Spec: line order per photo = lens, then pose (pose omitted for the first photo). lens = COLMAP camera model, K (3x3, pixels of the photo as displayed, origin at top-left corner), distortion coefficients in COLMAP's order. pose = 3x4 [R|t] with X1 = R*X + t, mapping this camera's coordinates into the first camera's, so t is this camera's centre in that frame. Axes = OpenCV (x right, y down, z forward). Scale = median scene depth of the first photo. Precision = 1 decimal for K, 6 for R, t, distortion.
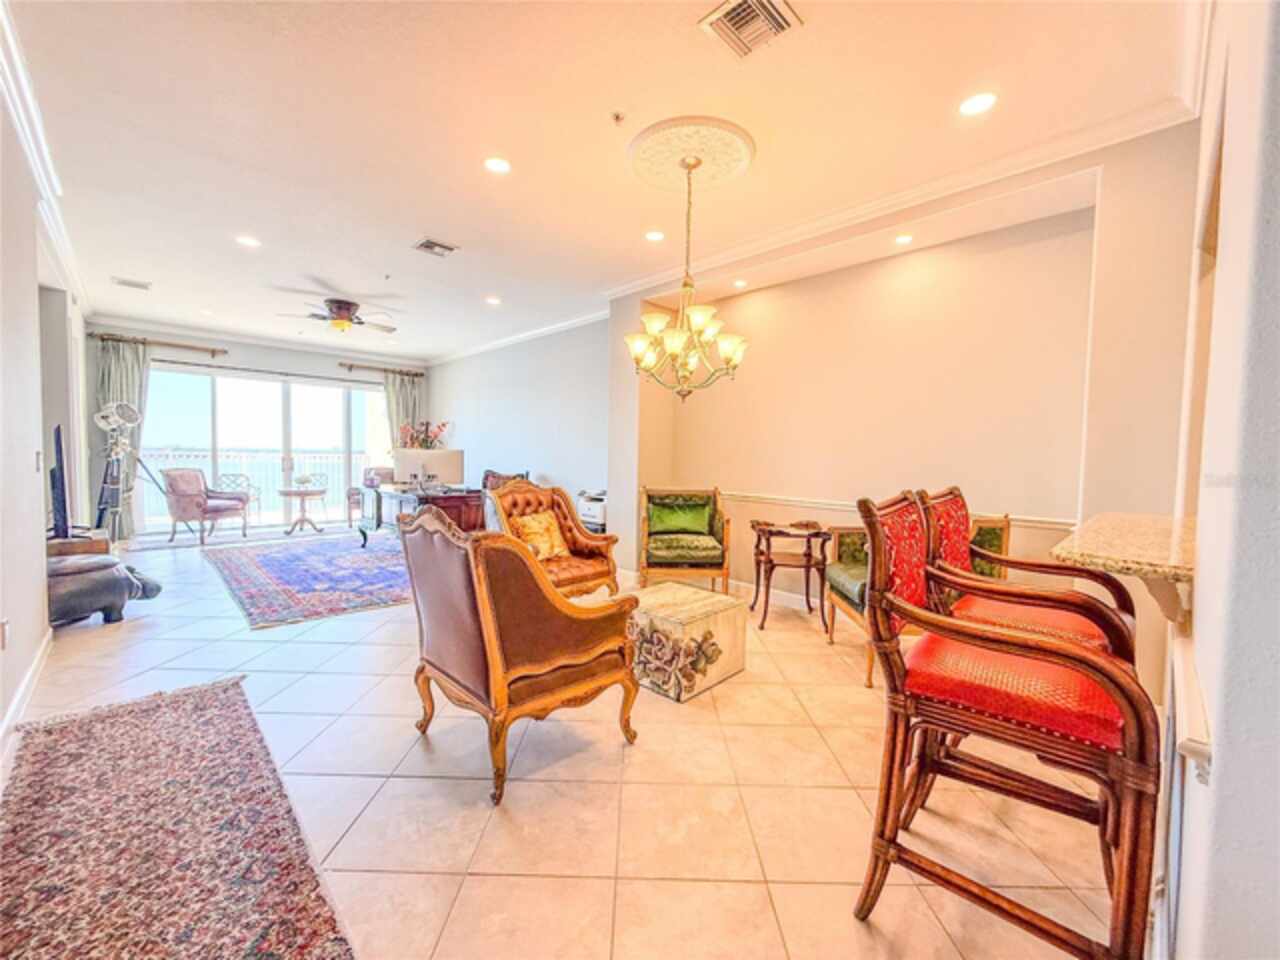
lens RADIAL K [[509.8, 0, 640.0], [0, 509.8, 480.0], [0, 0, 1]] dist [-0.003344, -0.000152]
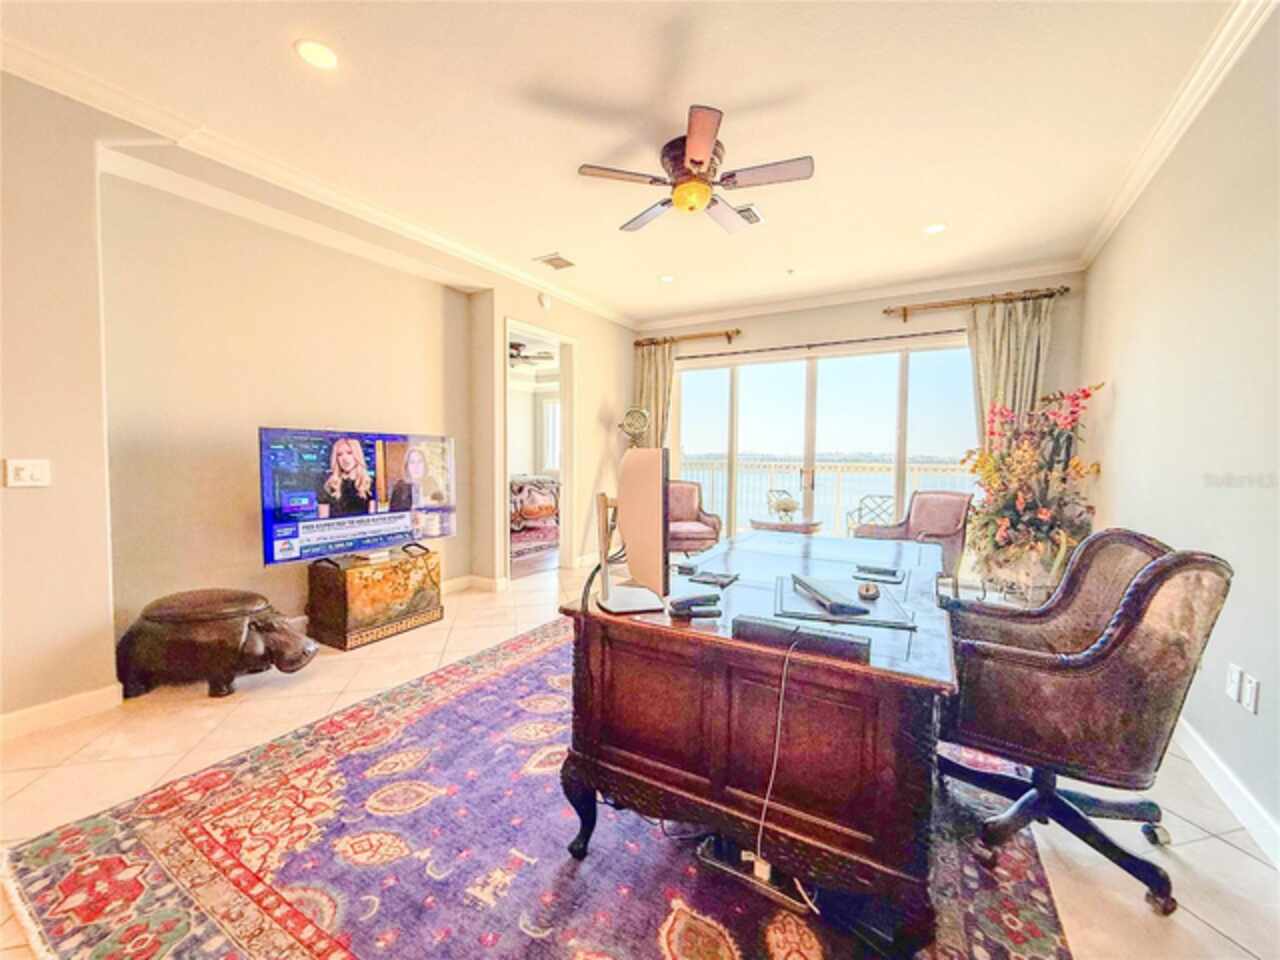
lens RADIAL K [[519.5, 0, 640.0], [0, 519.5, 480.0], [0, 0, 1]] dist [0.004851, 0.000116]
pose [[0.250805, 0.028959, -0.967604, -0.086998], [-0.050689, 0.998574, 0.016747, -0.034056], [0.966710, 0.044846, 0.251915, 0.660189]]
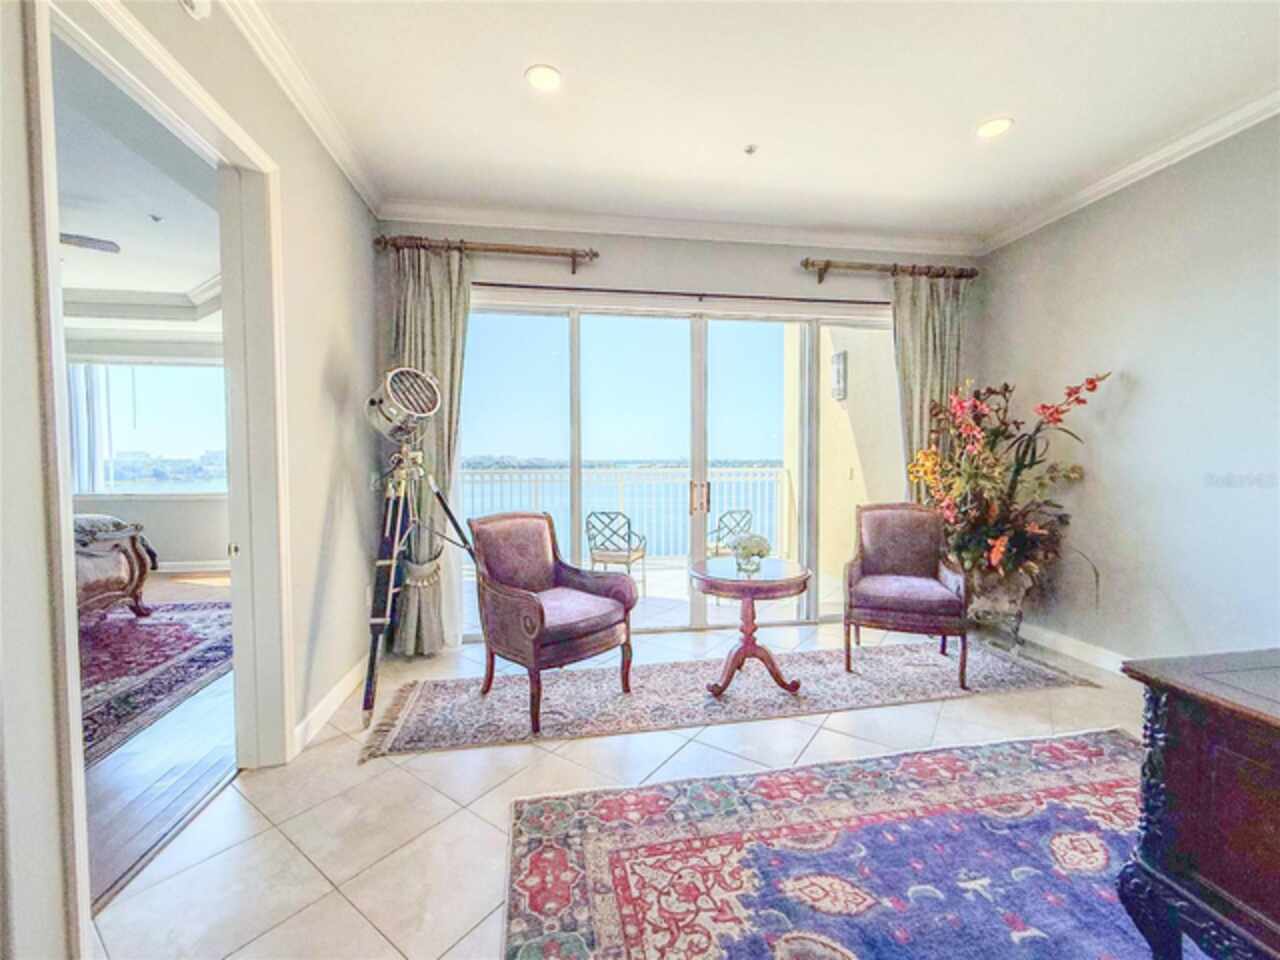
lens RADIAL K [[519.5, 0, 640.0], [0, 519.5, 480.0], [0, 0, 1]] dist [0.004851, 0.000116]
pose [[0.815443, -0.000283, -0.578837, -0.504941], [-0.007911, 0.999901, -0.011633, -0.043889], [0.578783, 0.014065, 0.815360, 0.636921]]
